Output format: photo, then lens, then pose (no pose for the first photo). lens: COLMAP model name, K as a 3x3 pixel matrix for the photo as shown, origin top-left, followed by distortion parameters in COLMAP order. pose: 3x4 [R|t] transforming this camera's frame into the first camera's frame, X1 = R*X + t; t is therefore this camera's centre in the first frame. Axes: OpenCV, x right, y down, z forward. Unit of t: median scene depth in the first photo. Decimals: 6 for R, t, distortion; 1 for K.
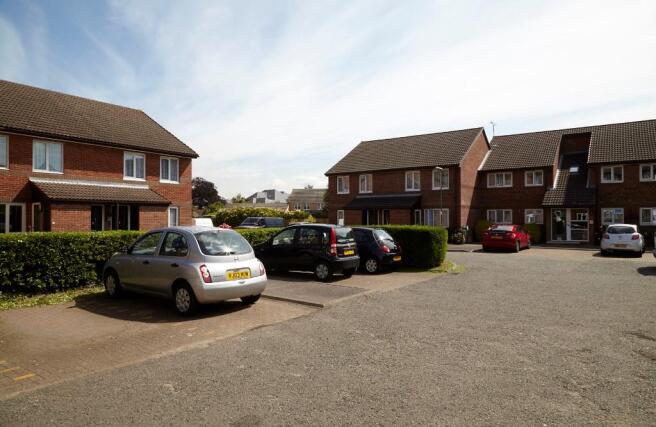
lens RADIAL K [[423.7, 0, 328.3], [0, 423.7, 214.0], [0, 0, 1]] dist [-0.004414, -0.000502]
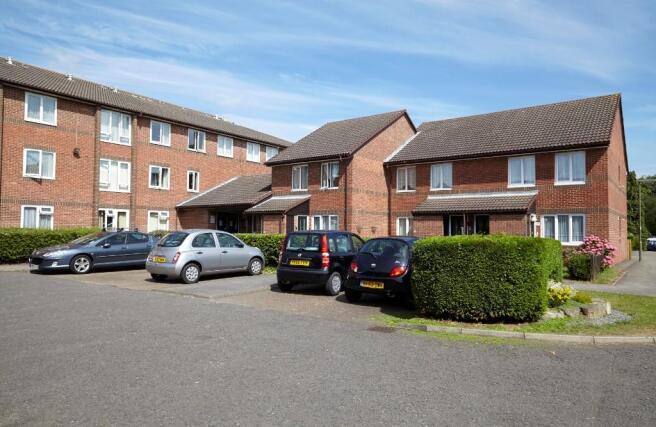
lens RADIAL K [[434.1, 0, 325.5], [0, 434.1, 213.3], [0, 0, 1]] dist [0.012287, -0.001158]
pose [[-0.041229, -0.034463, -0.998555, 0.550423], [-0.000578, 0.999406, -0.034469, 0.011447], [0.999150, -0.000844, -0.041224, 0.666431]]
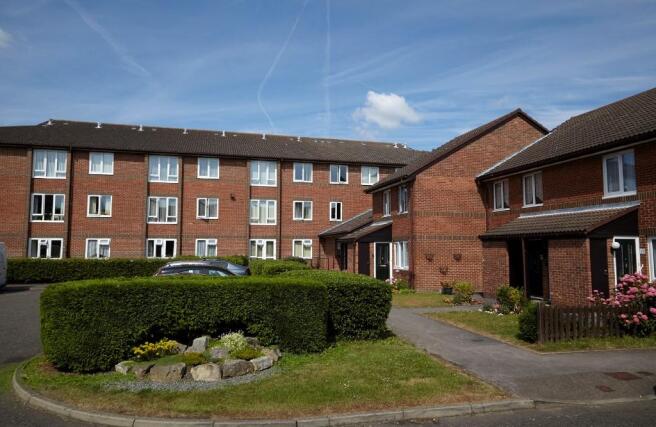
lens RADIAL K [[434.1, 0, 331.7], [0, 434.1, 212.5], [0, 0, 1]] dist [0.012287, -0.001158]
pose [[-0.652767, -0.058272, -0.755314, 0.332166], [0.008897, 0.996379, -0.084559, -0.006178], [0.757507, -0.061917, -0.649885, 1.193256]]
